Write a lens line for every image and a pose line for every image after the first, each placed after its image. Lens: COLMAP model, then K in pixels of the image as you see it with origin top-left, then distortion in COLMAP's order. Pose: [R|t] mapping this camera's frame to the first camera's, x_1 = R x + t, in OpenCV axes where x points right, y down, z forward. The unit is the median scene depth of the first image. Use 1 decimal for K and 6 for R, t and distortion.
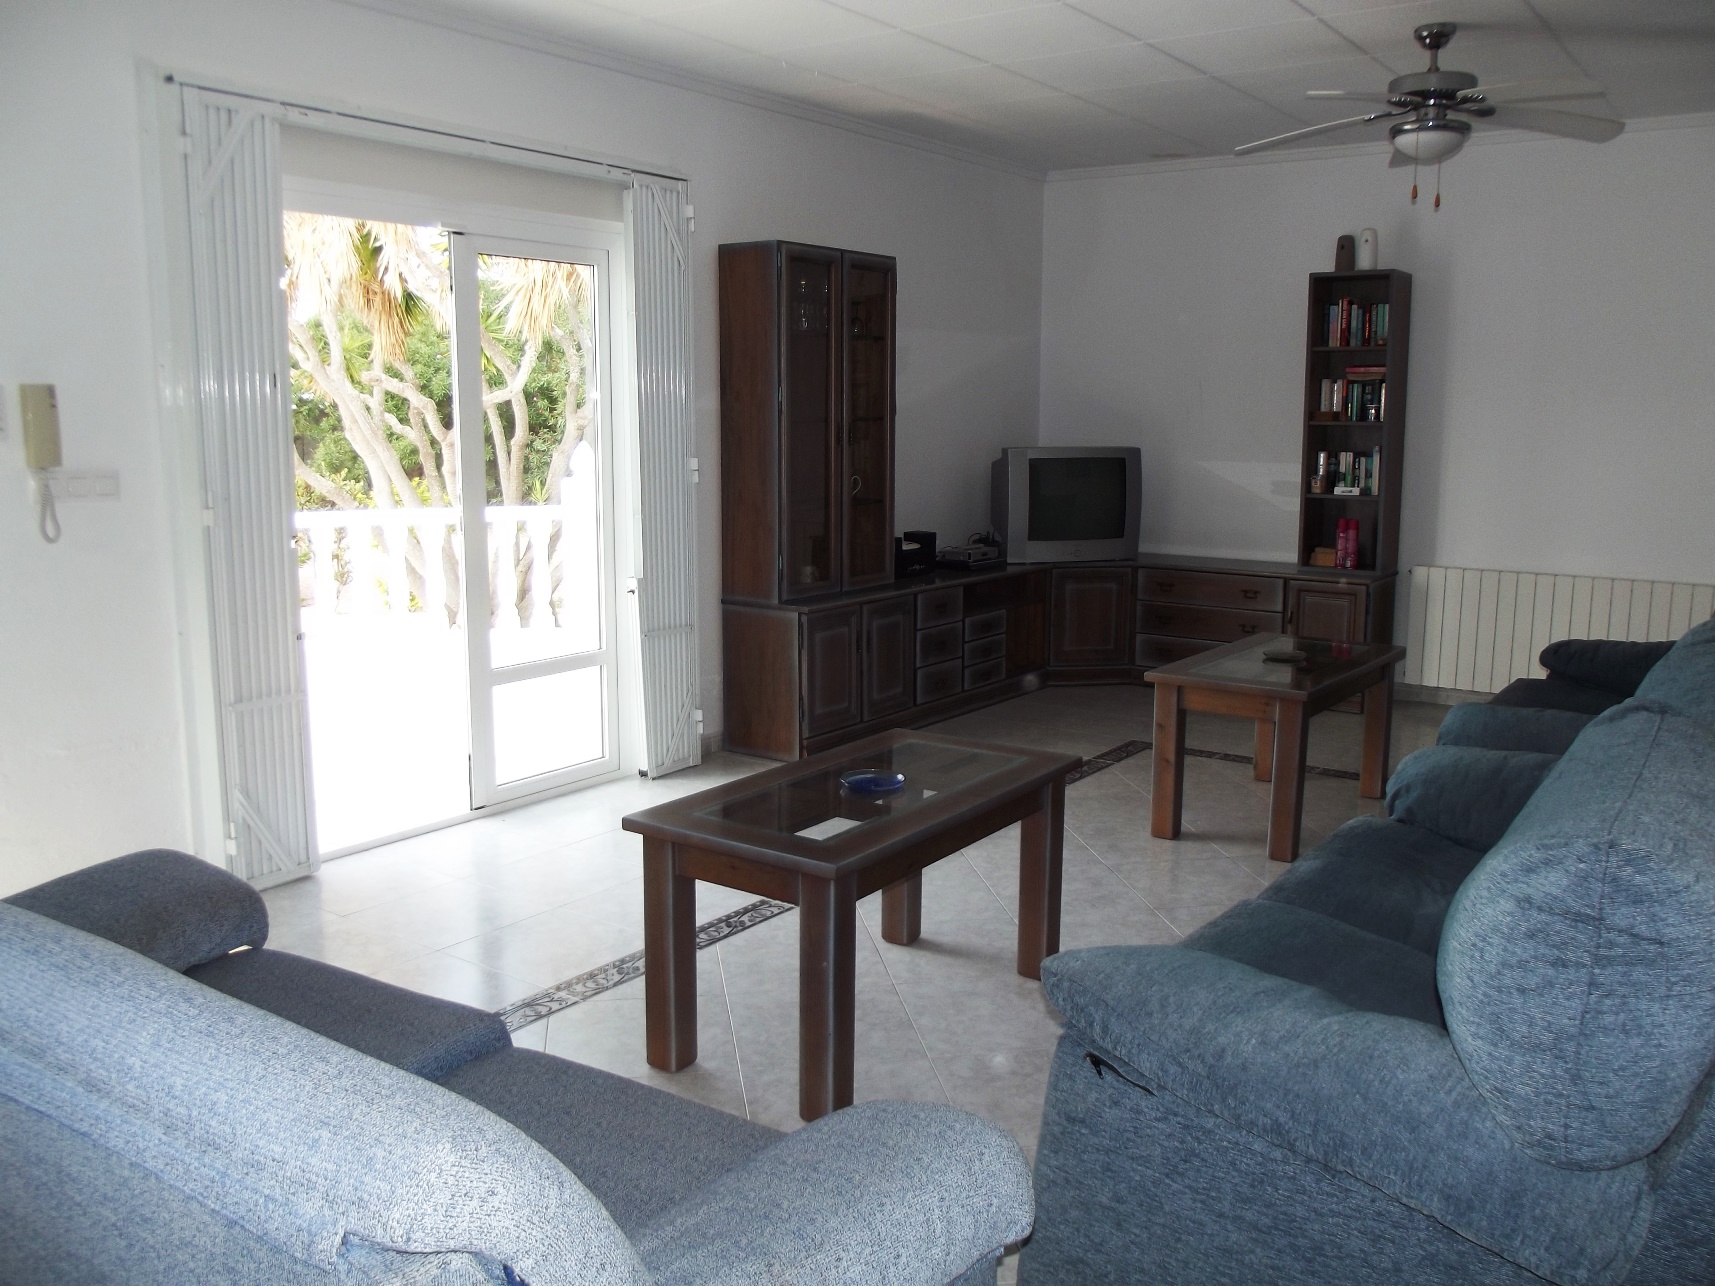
lens RADIAL K [[1428.4, 0, 872.9], [0, 1428.4, 626.4], [0, 0, 1]] dist [-0.035868, 0.010277]
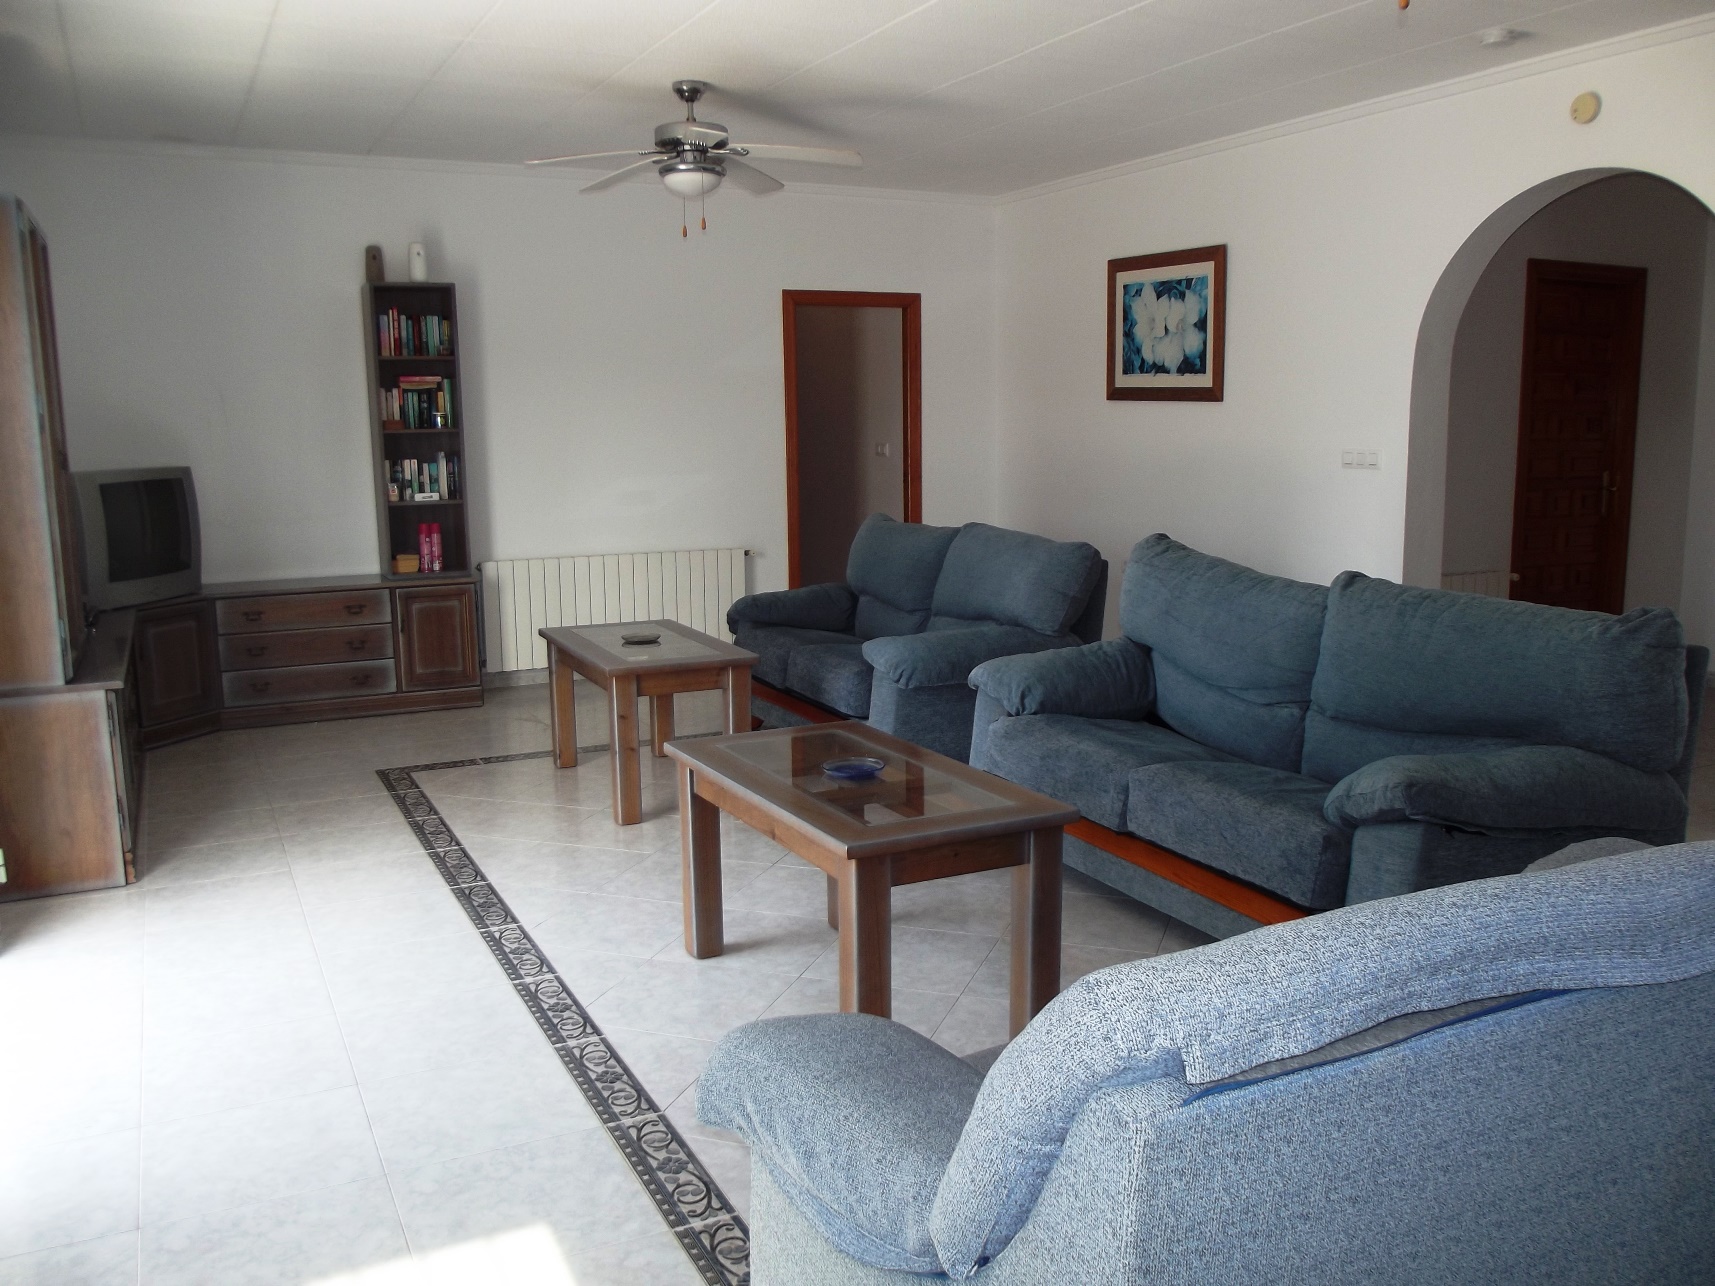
lens RADIAL K [[1423.0, 0, 879.8], [0, 1423.0, 639.4], [0, 0, 1]] dist [-0.052291, 0.045552]
pose [[0.466430, -0.145342, 0.872536, -0.450650], [0.148220, 0.985304, 0.084892, -0.034325], [-0.872052, 0.089731, 0.481118, 0.249235]]
